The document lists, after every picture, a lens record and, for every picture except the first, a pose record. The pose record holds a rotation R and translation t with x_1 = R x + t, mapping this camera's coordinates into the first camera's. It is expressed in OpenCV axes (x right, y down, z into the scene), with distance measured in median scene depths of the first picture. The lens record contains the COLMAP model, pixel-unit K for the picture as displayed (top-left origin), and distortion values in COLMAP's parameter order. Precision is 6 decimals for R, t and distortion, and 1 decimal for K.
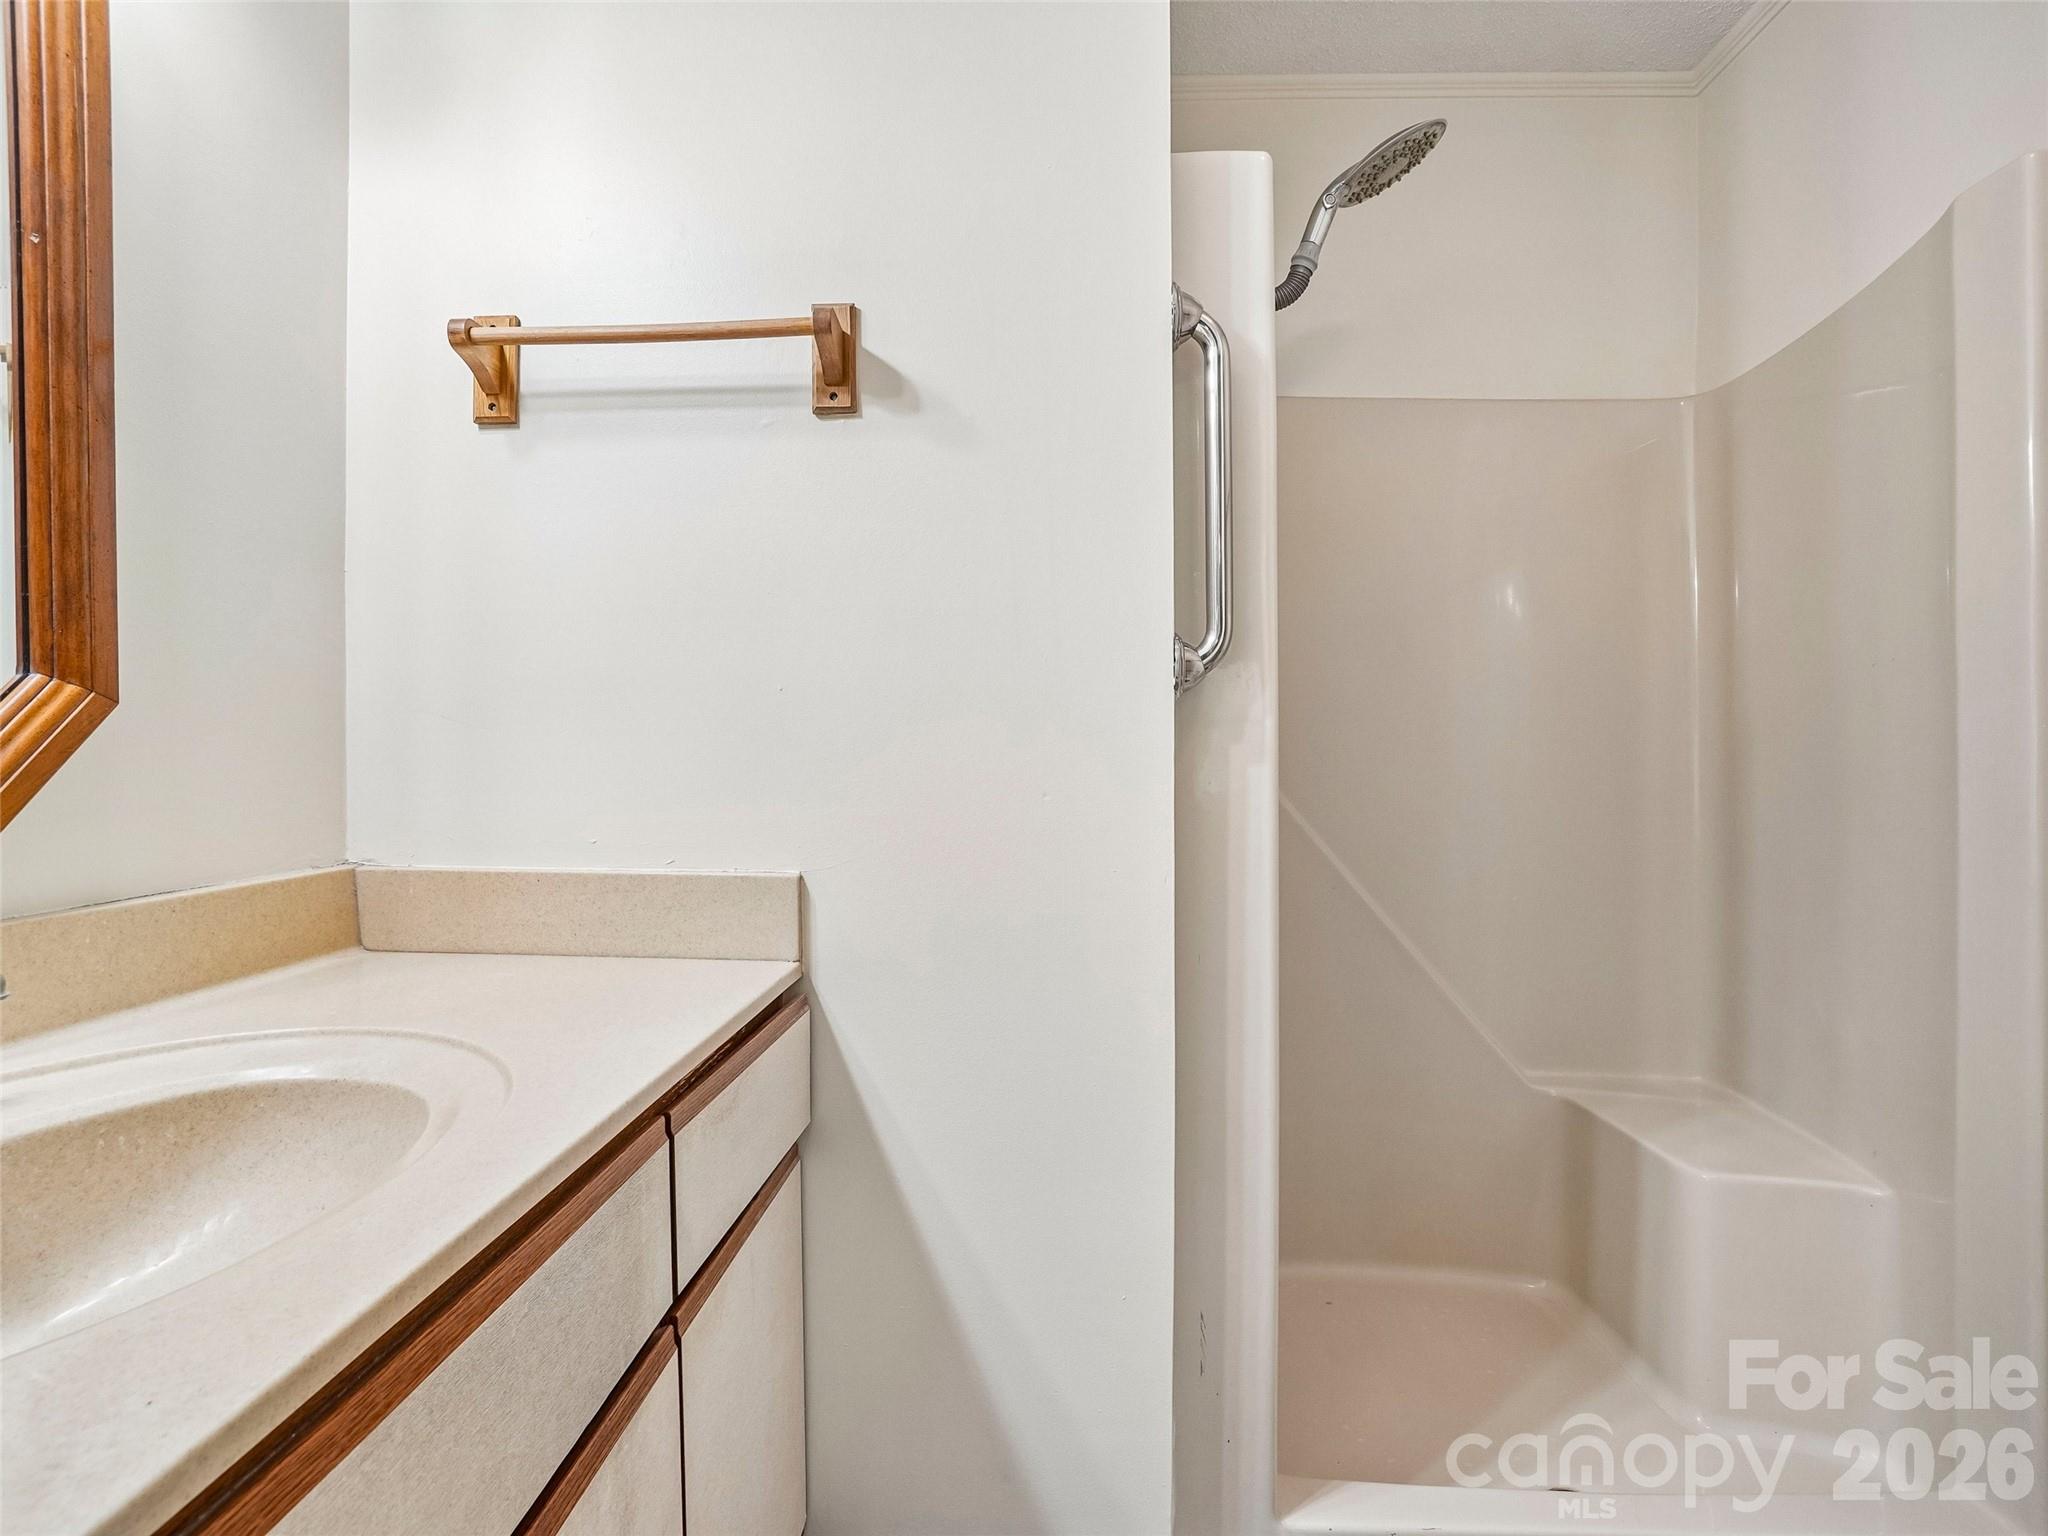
lens RADIAL K [[1016.1, 0, 1024.0], [0, 1016.1, 768.0], [0, 0, 1]] dist [-0.064192, 0.019134]
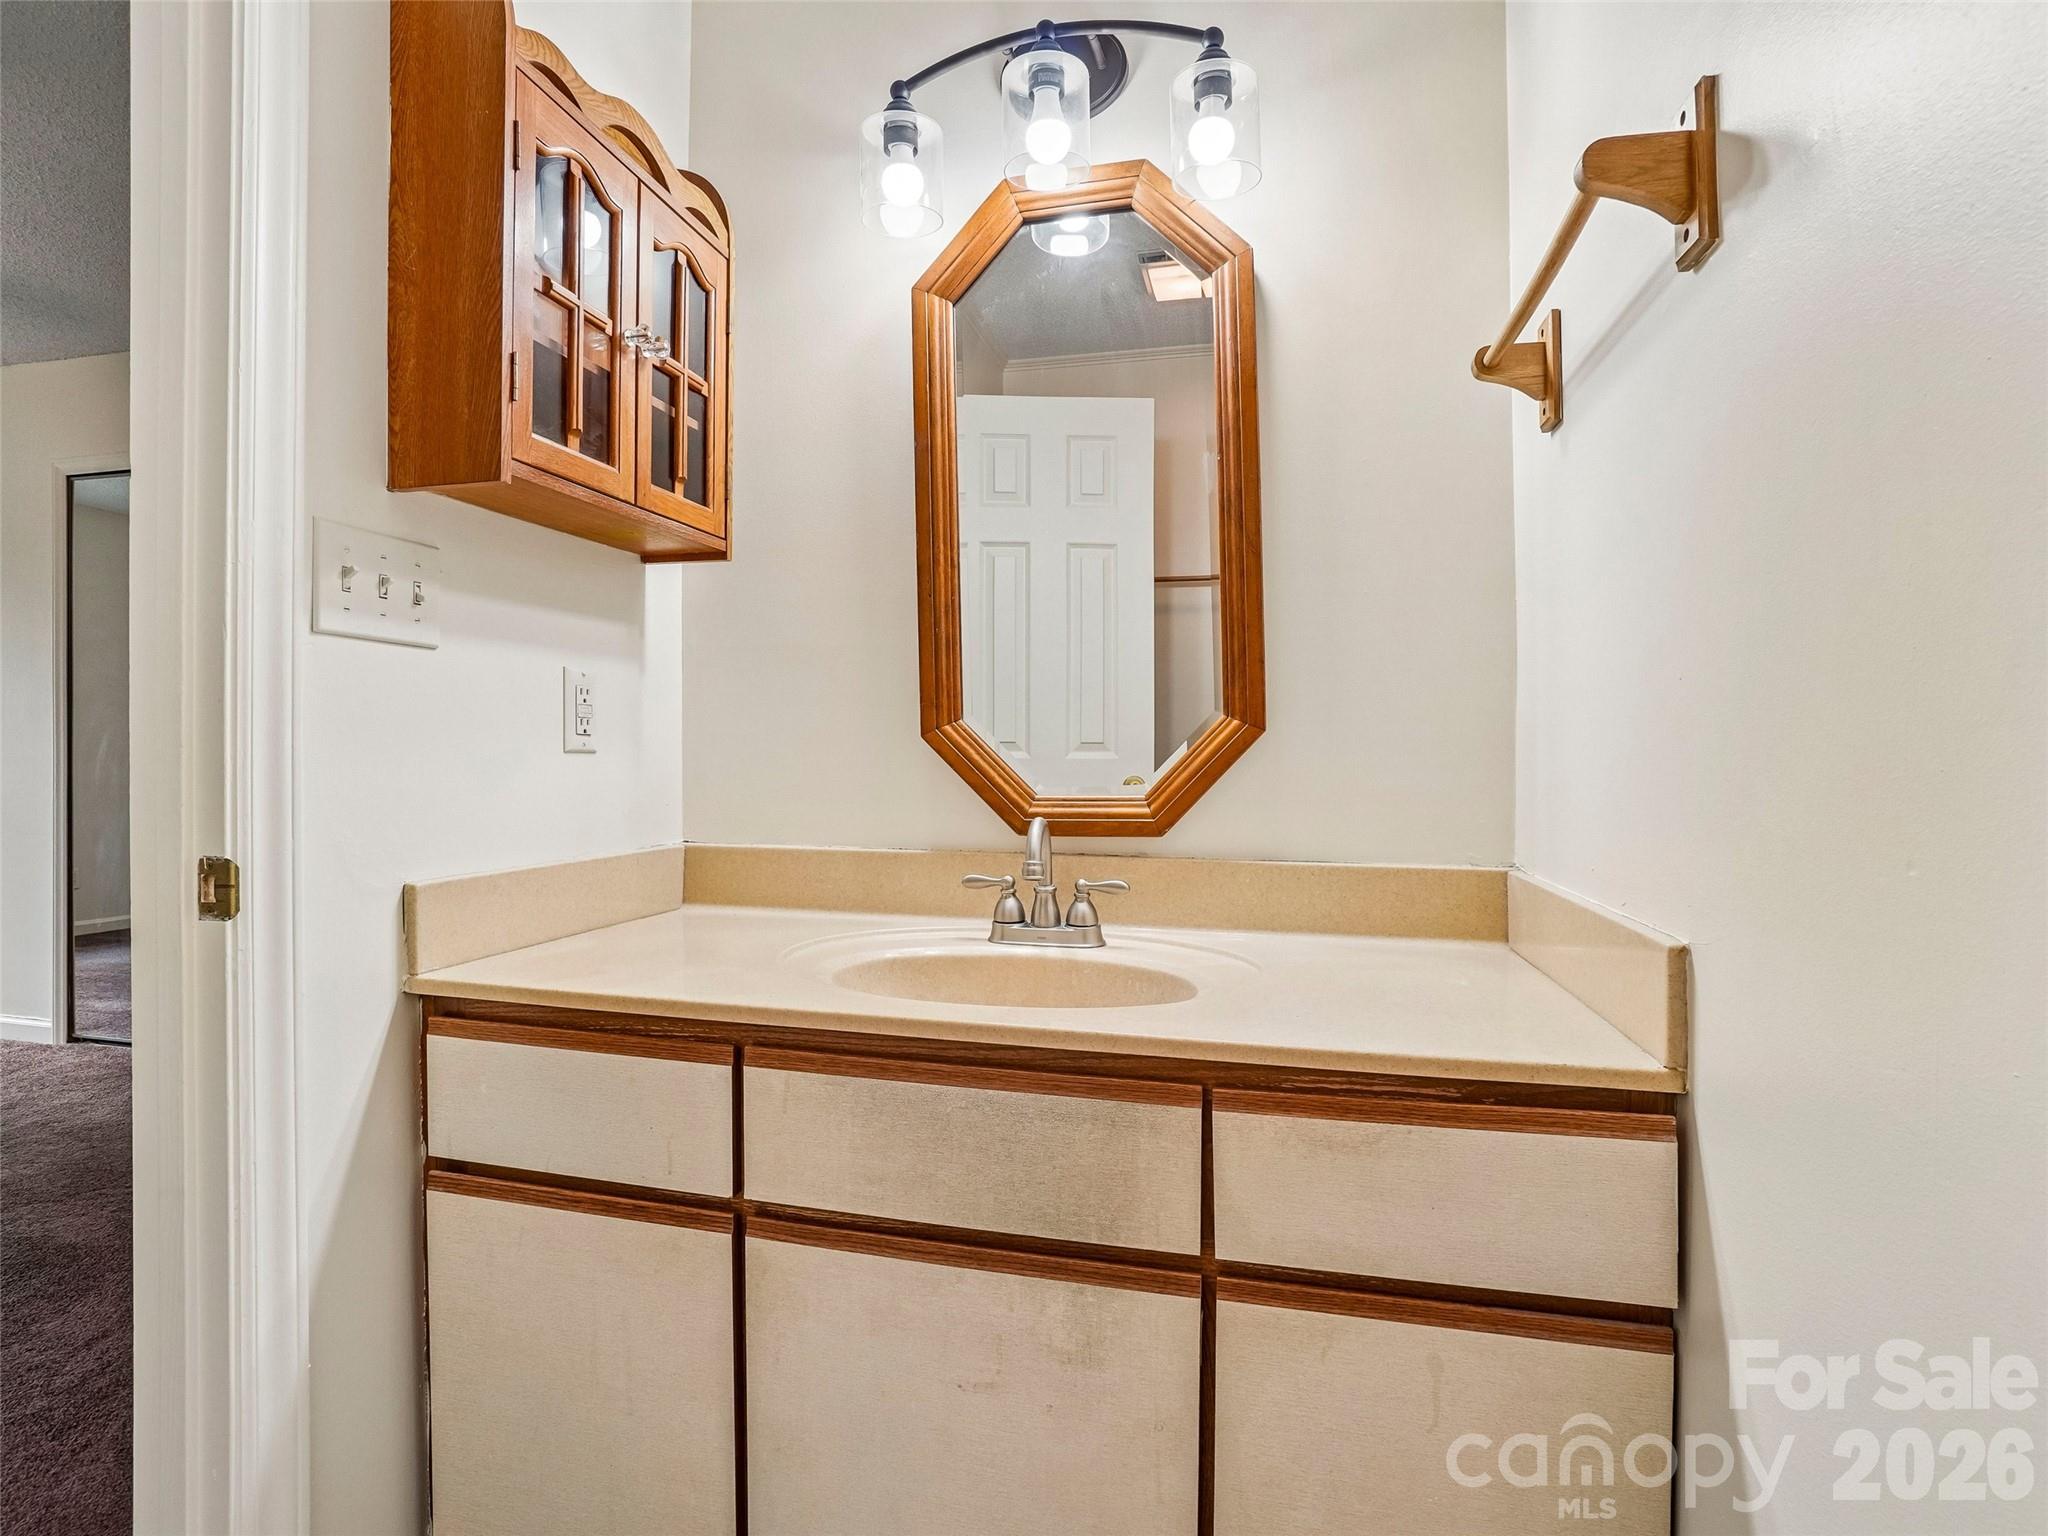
lens RADIAL K [[1016.1, 0, 1024.0], [0, 1016.1, 768.0], [0, 0, 1]] dist [-0.064192, 0.019134]
pose [[-0.192422, 0.000219, -0.981312, 0.650465], [-0.031212, 0.999493, 0.006343, -0.004829], [0.980816, 0.031850, -0.192318, 0.848825]]
